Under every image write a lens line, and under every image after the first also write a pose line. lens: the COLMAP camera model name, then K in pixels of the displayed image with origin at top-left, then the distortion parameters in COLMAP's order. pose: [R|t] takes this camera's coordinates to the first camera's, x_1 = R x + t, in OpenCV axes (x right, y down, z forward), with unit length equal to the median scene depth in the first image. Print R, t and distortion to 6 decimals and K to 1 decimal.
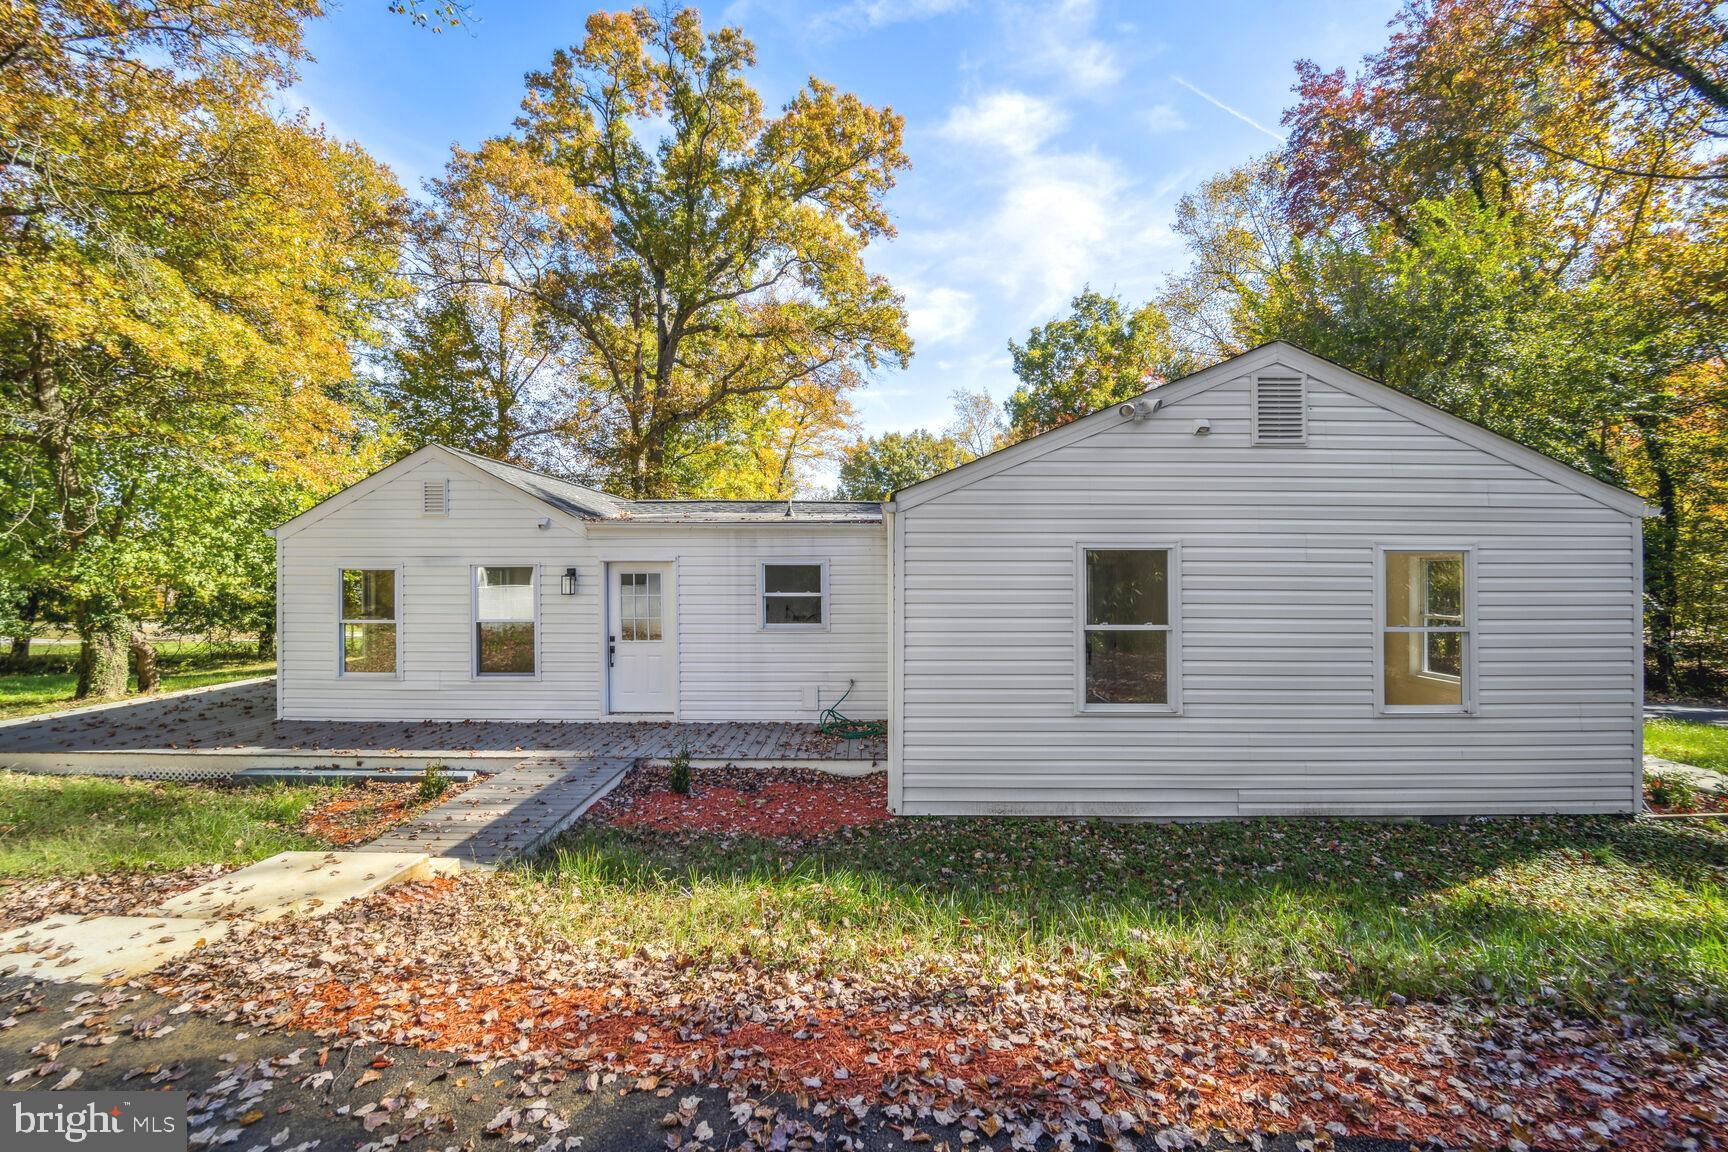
lens RADIAL K [[720.5, 0, 866.1], [0, 720.5, 585.5], [0, 0, 1]] dist [-0.020380, -0.000156]
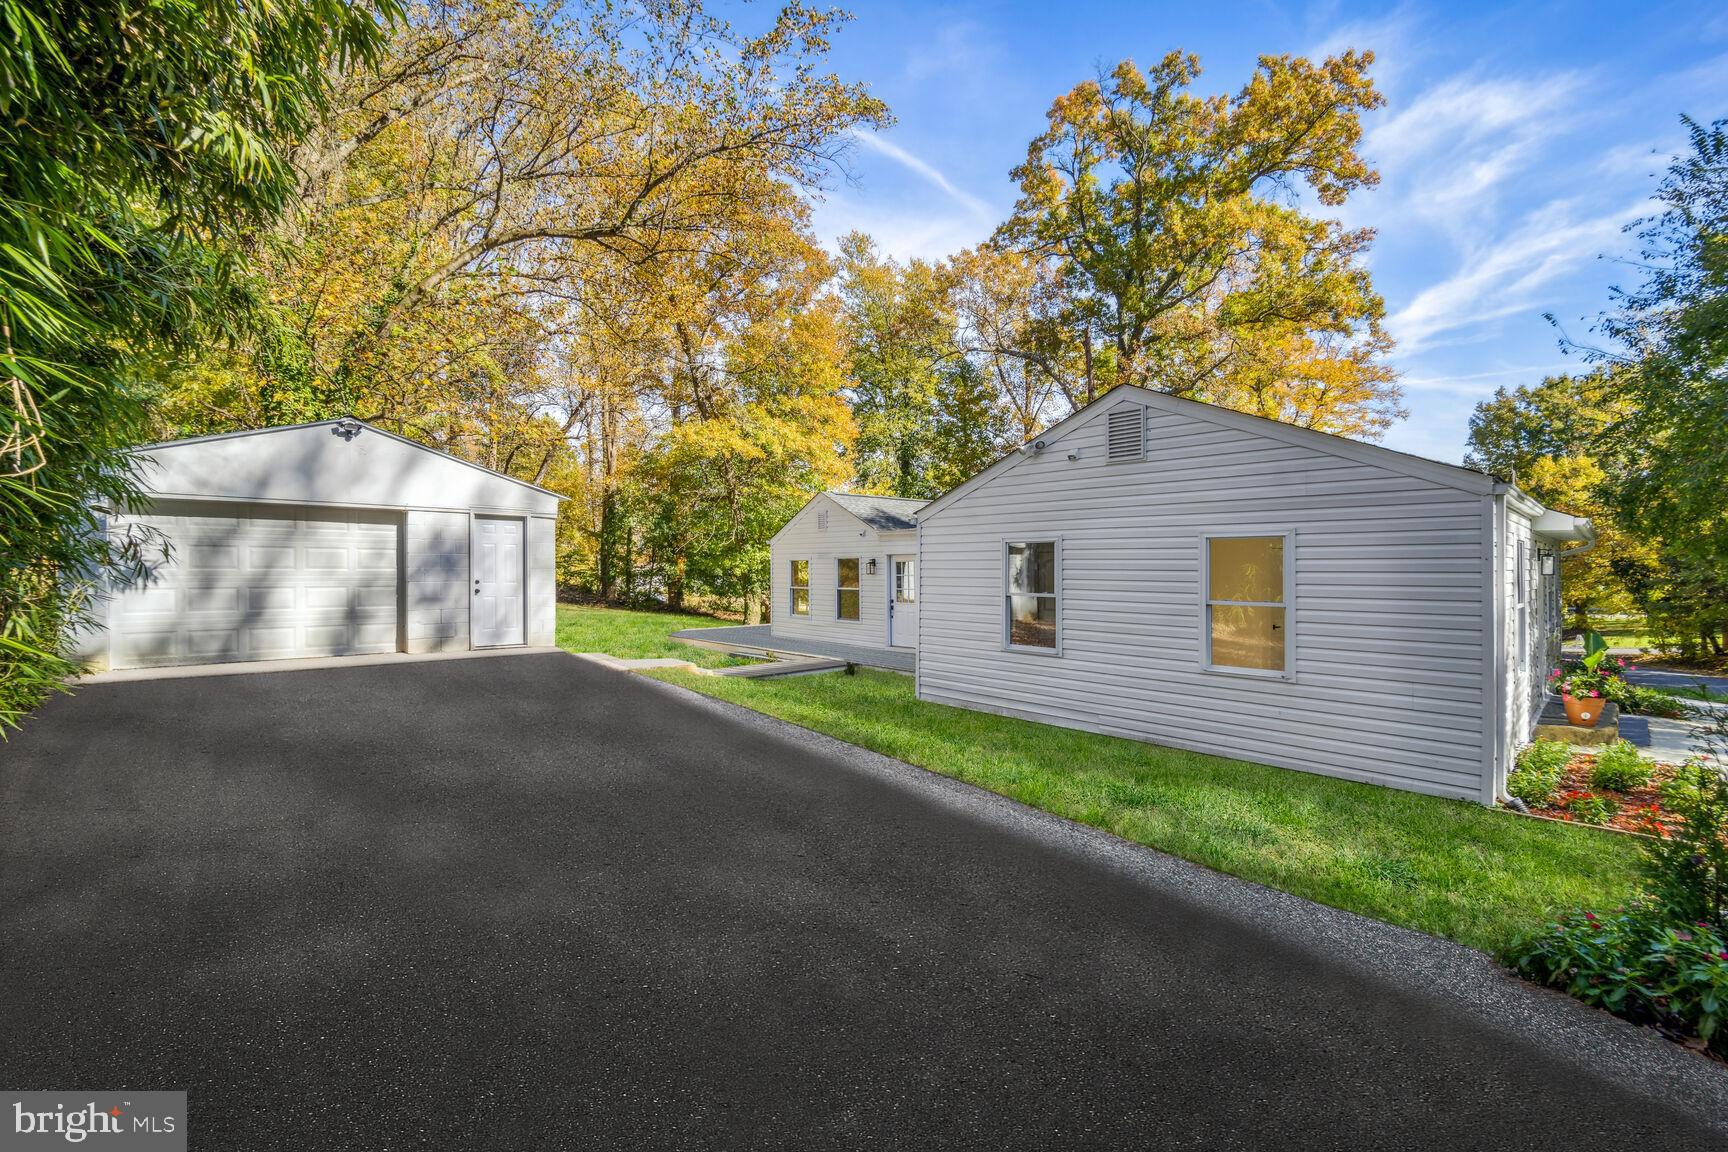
lens RADIAL K [[720.5, 0, 866.1], [0, 720.5, 585.5], [0, 0, 1]] dist [-0.020380, -0.000156]
pose [[0.685413, 0.018118, -0.727929, 0.284764], [-0.011115, 0.999834, 0.014420, 0.004944], [0.728070, -0.001793, 0.685501, -0.065095]]
